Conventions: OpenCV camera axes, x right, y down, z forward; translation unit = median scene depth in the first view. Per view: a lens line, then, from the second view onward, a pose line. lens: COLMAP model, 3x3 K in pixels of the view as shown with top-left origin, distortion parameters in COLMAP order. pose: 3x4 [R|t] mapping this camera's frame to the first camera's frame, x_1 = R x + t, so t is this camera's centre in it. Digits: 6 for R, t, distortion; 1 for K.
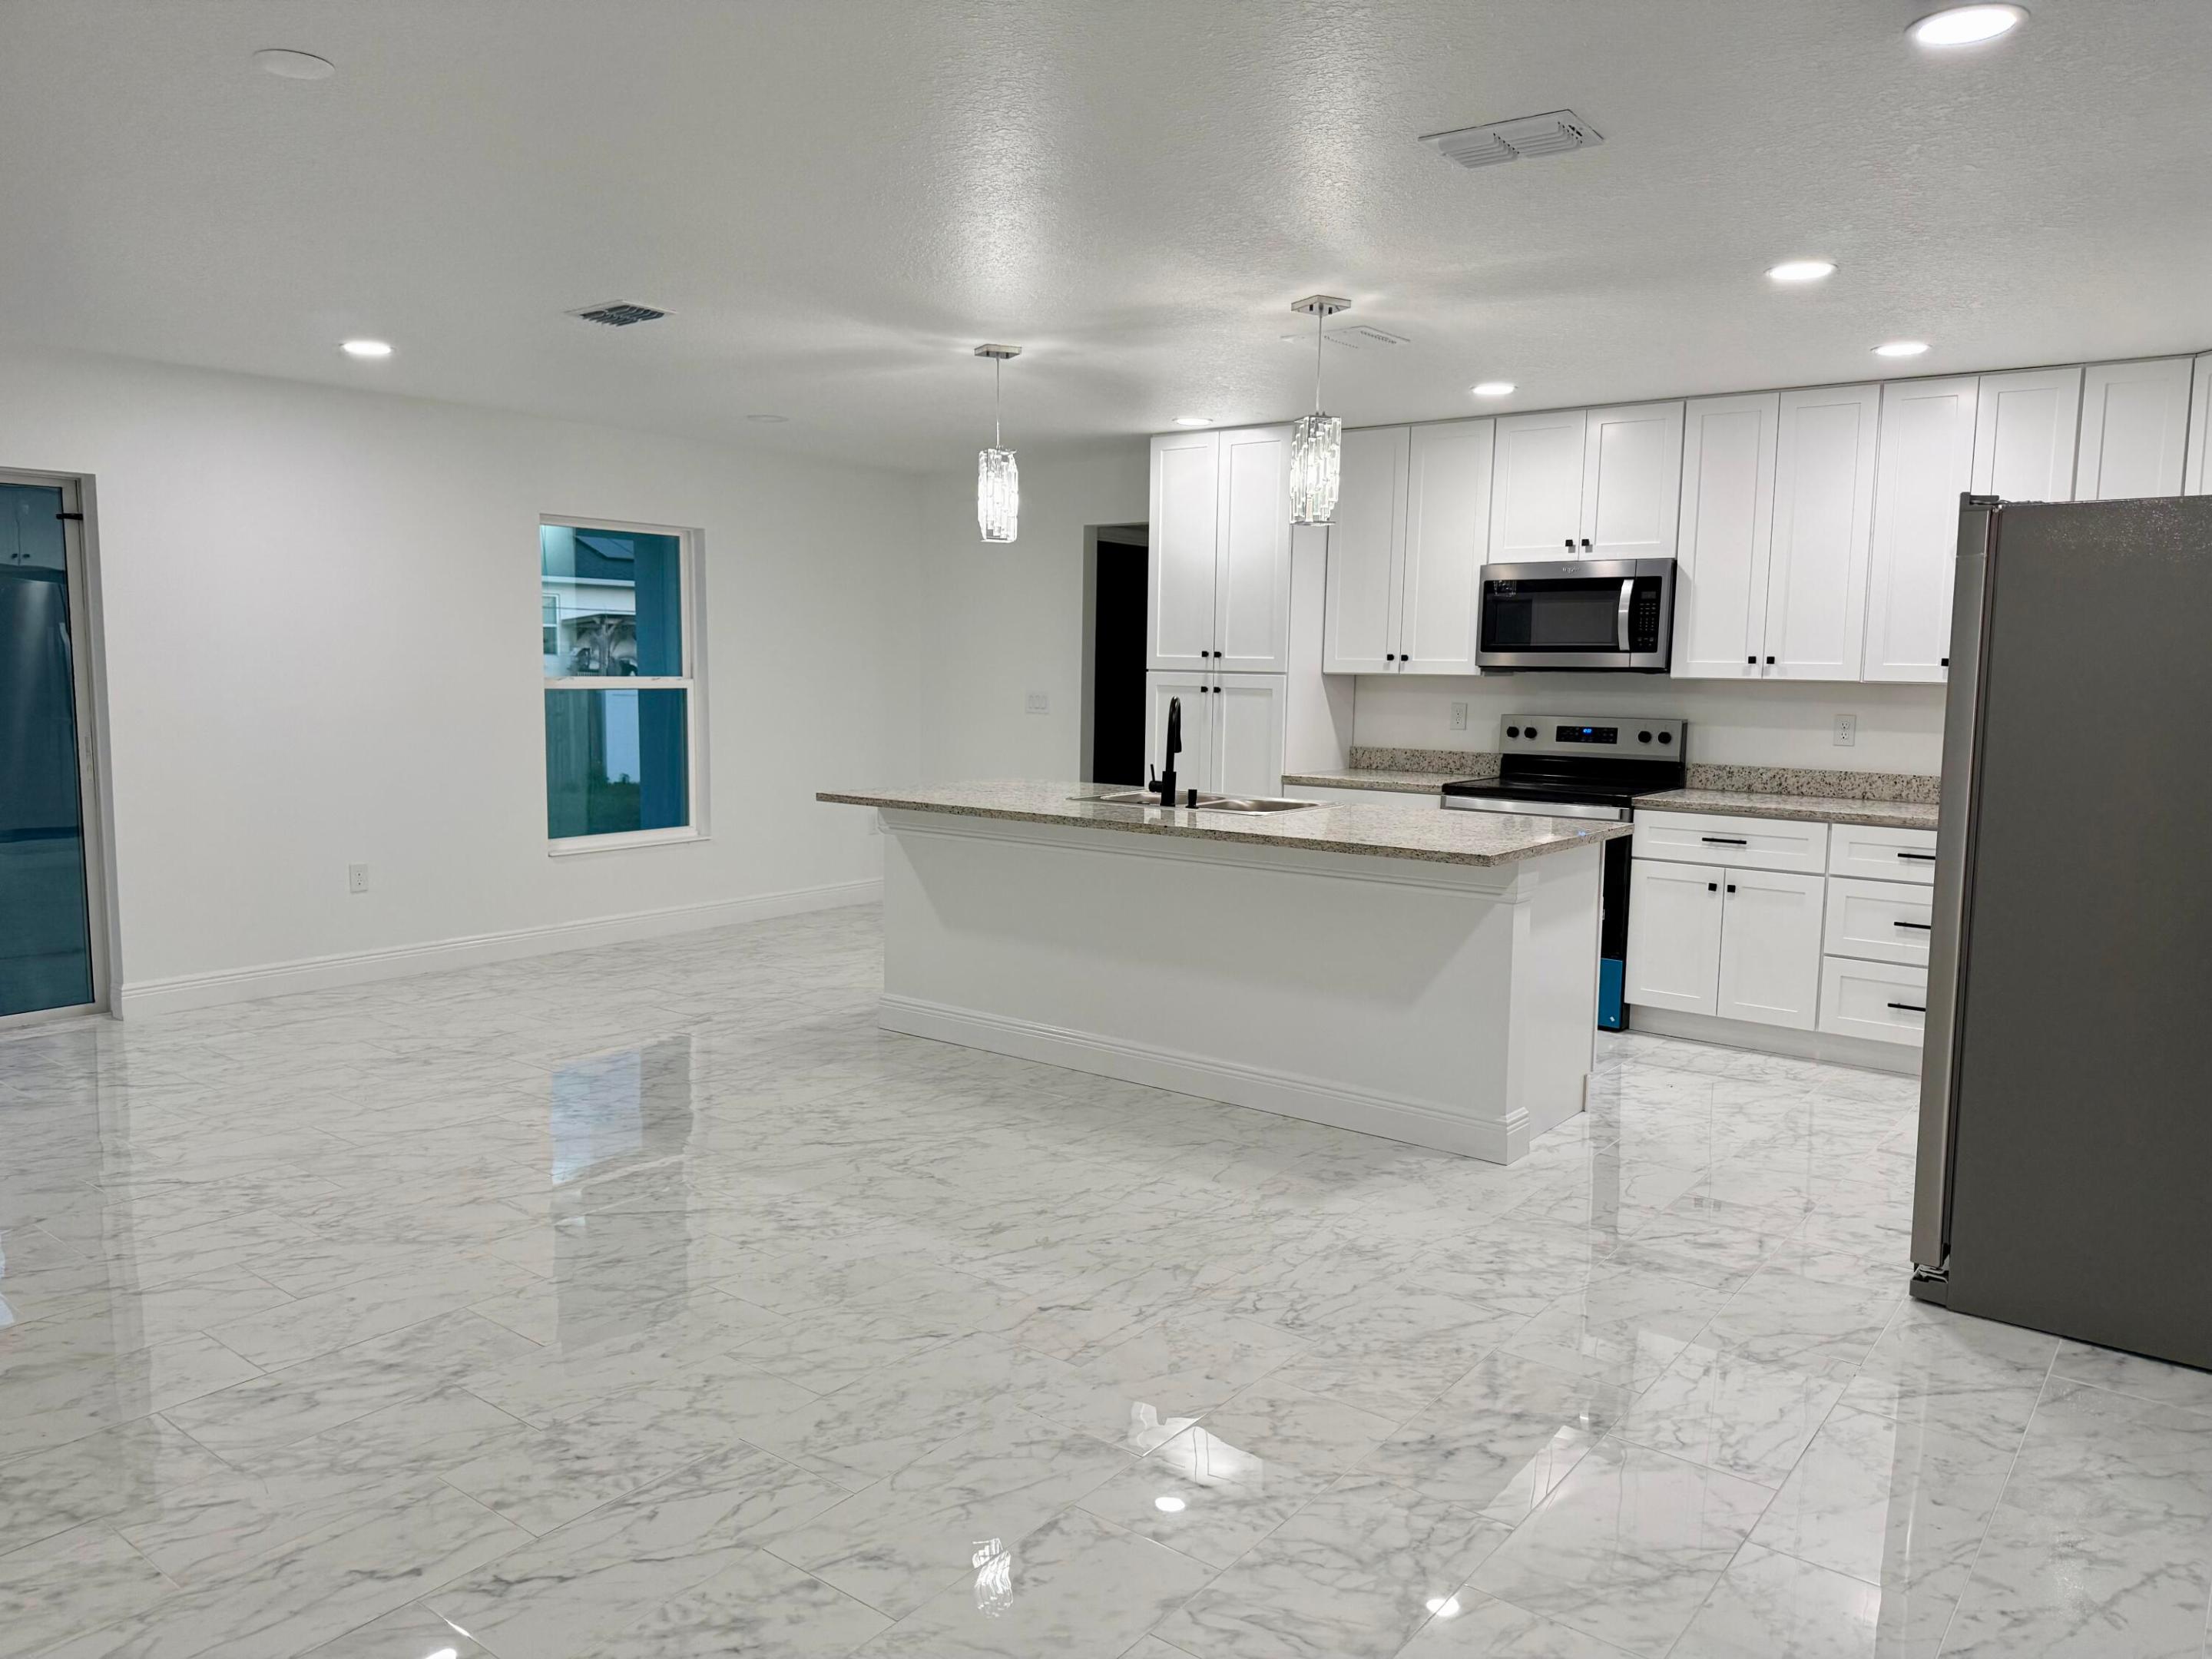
lens RADIAL K [[1531.9, 0, 1121.4], [0, 1531.9, 820.4], [0, 0, 1]] dist [-0.002548, -0.010852]
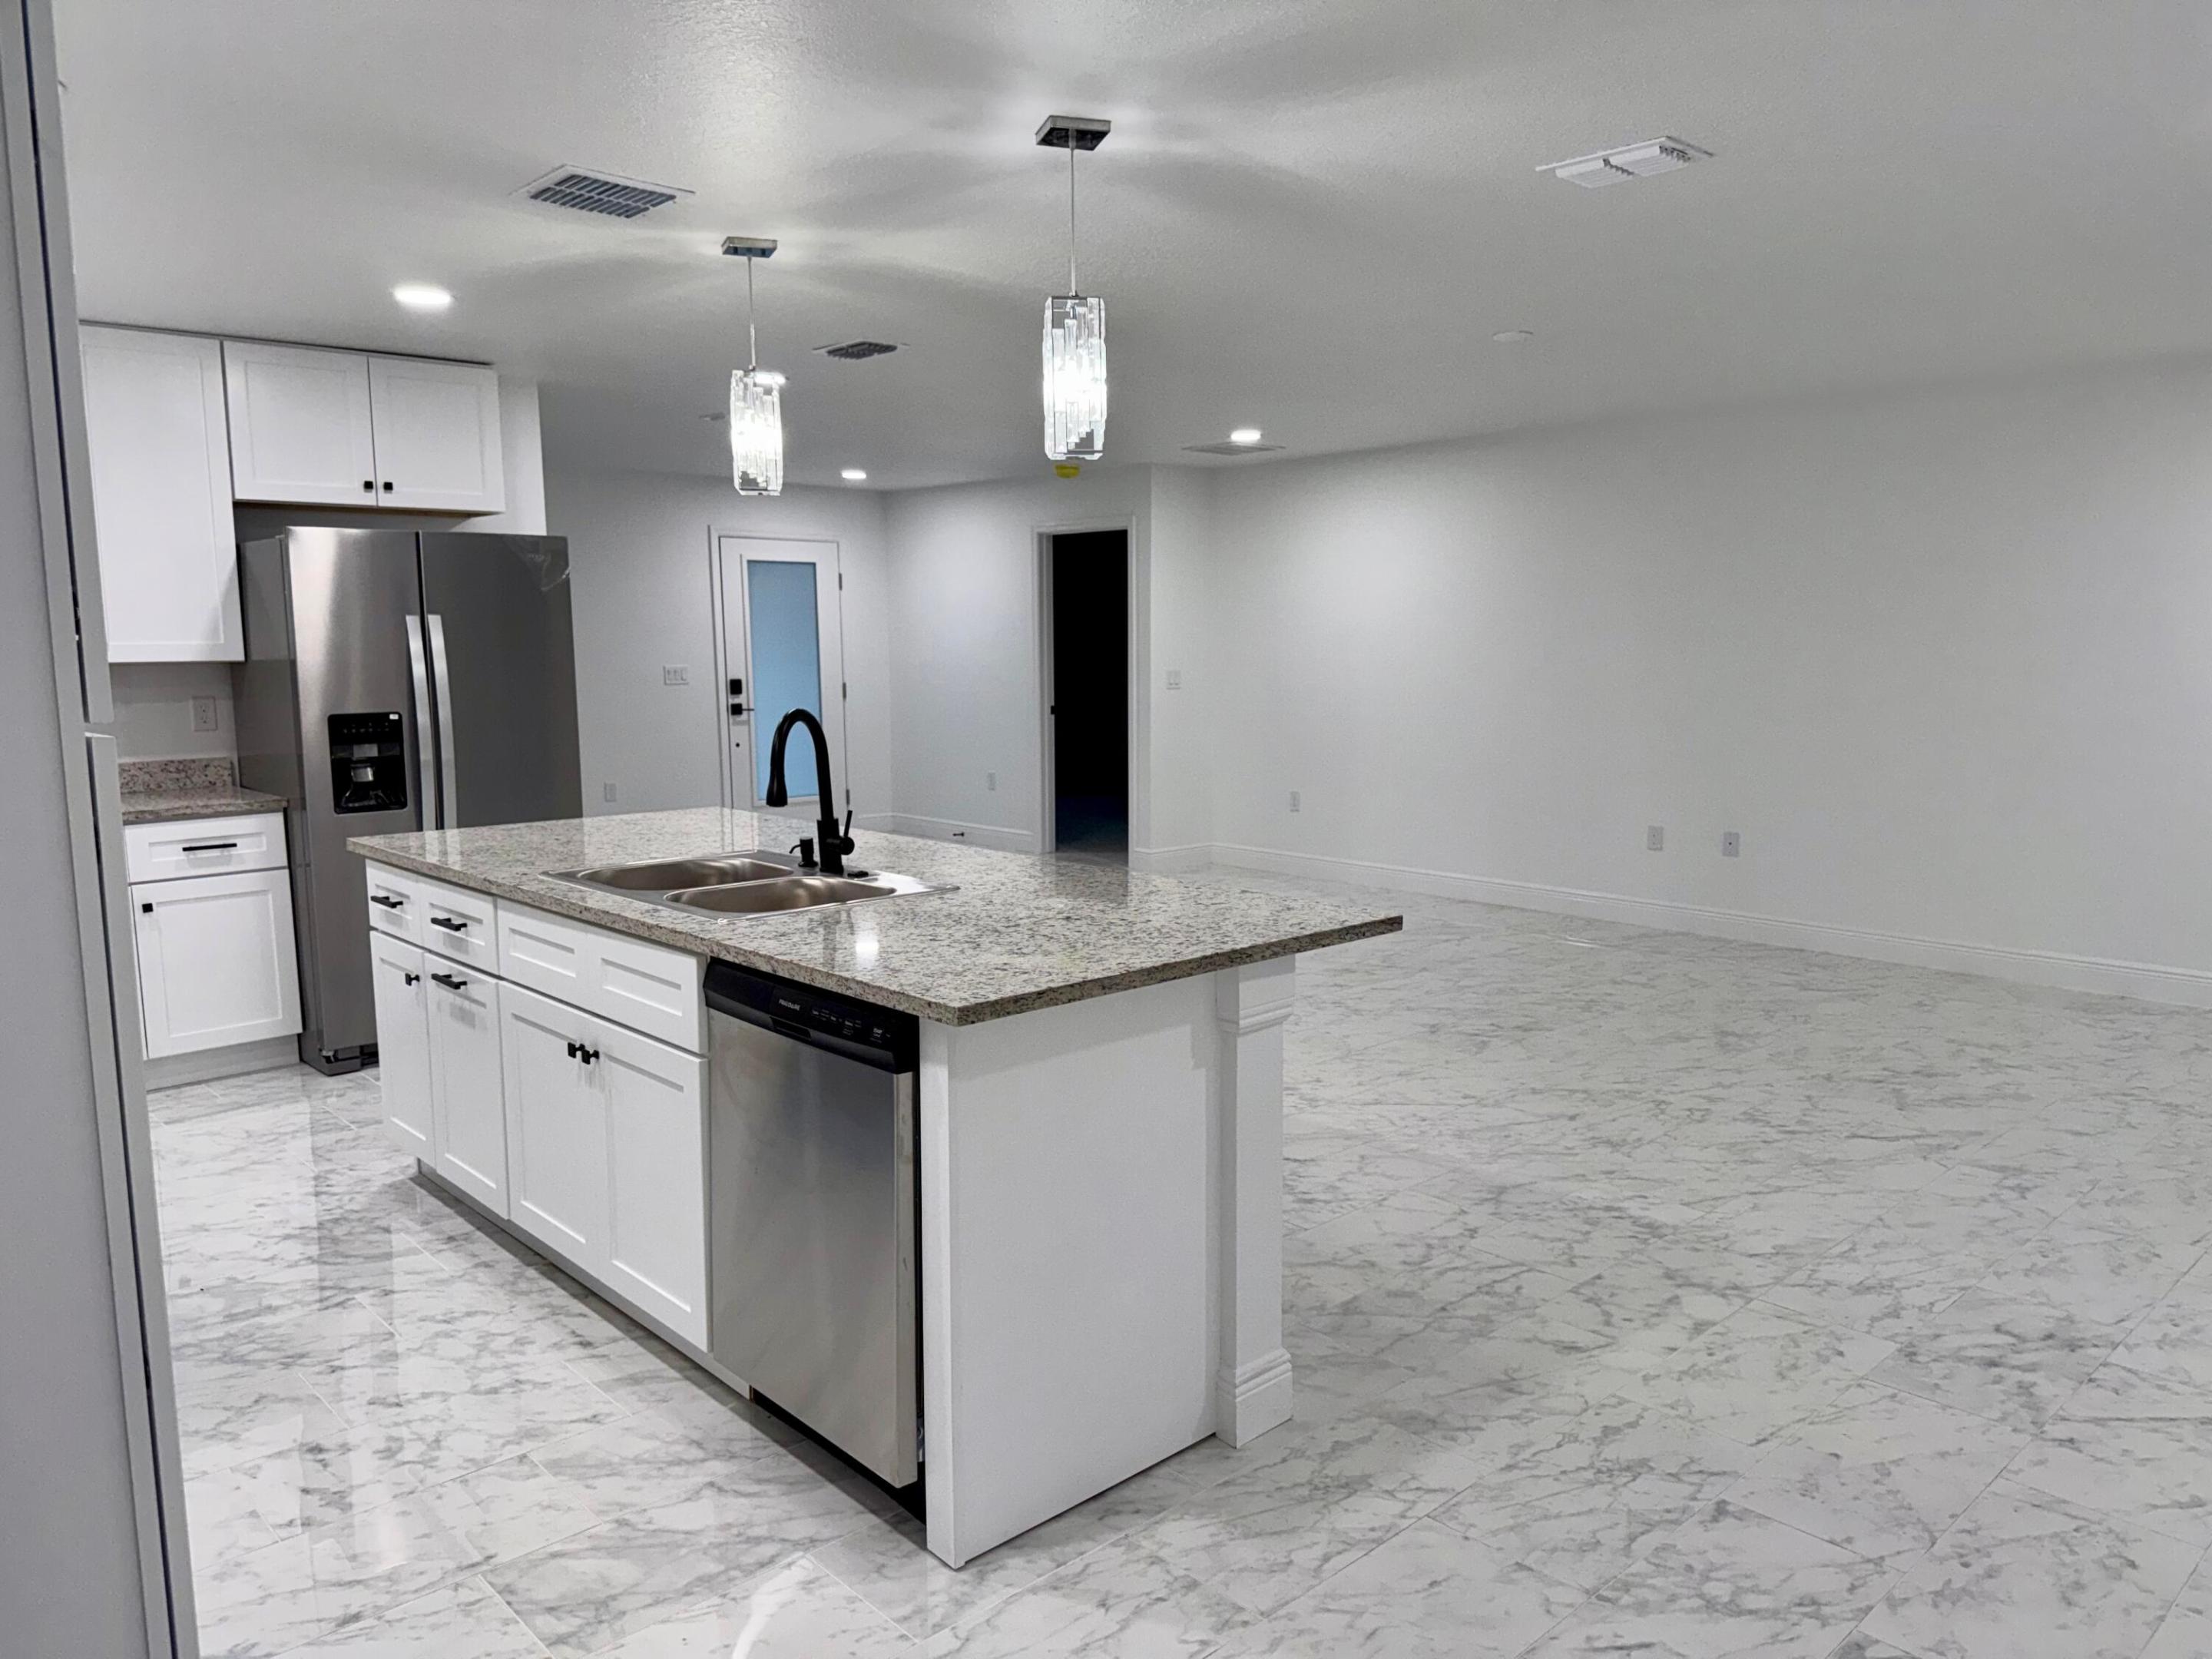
lens RADIAL K [[1531.9, 0, 1113.7], [0, 1531.9, 850.6], [0, 0, 1]] dist [-0.002548, -0.010852]
pose [[-0.987134, -0.038088, 0.155292, -0.217048], [0.002445, 0.967506, 0.252835, -0.205431], [-0.159876, 0.249962, -0.954965, 1.809164]]
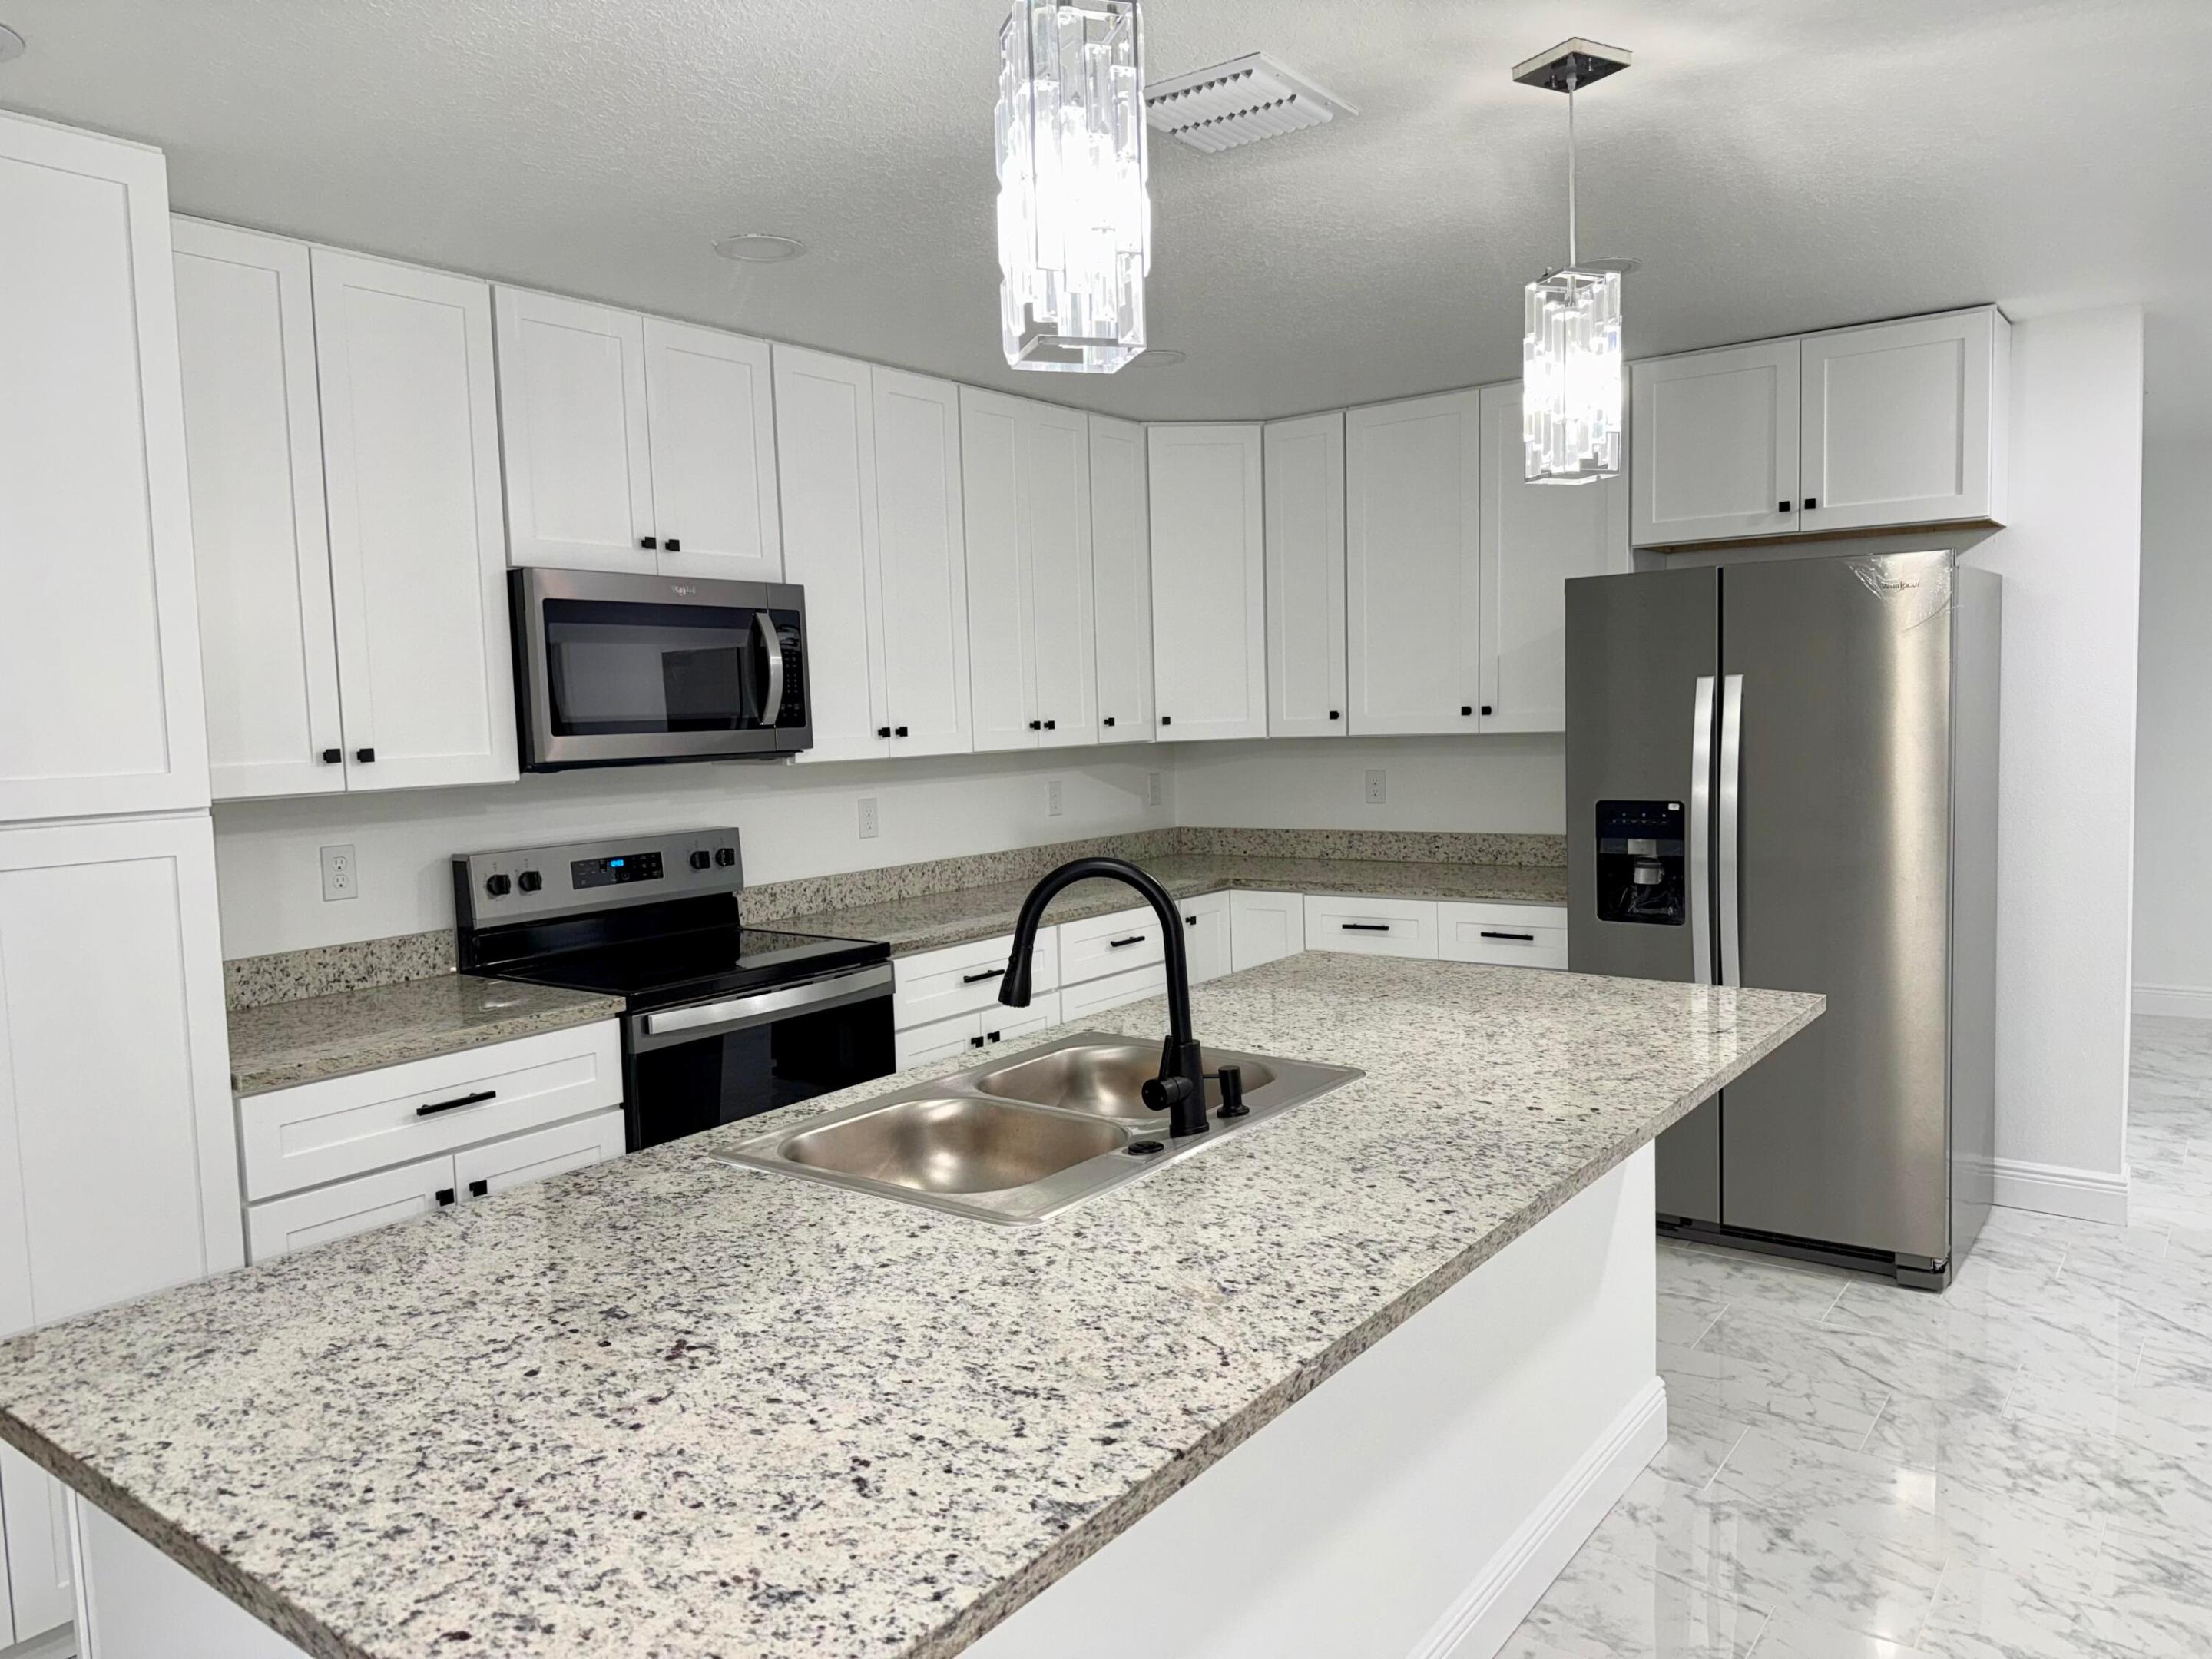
lens RADIAL K [[1531.9, 0, 1109.8], [0, 1531.9, 821.7], [0, 0, 1]] dist [-0.002548, -0.010852]
pose [[0.027051, -0.083004, 0.996182, -0.392714], [0.149805, 0.985630, 0.078056, -0.130634], [-0.988345, 0.147122, 0.039097, 1.119886]]
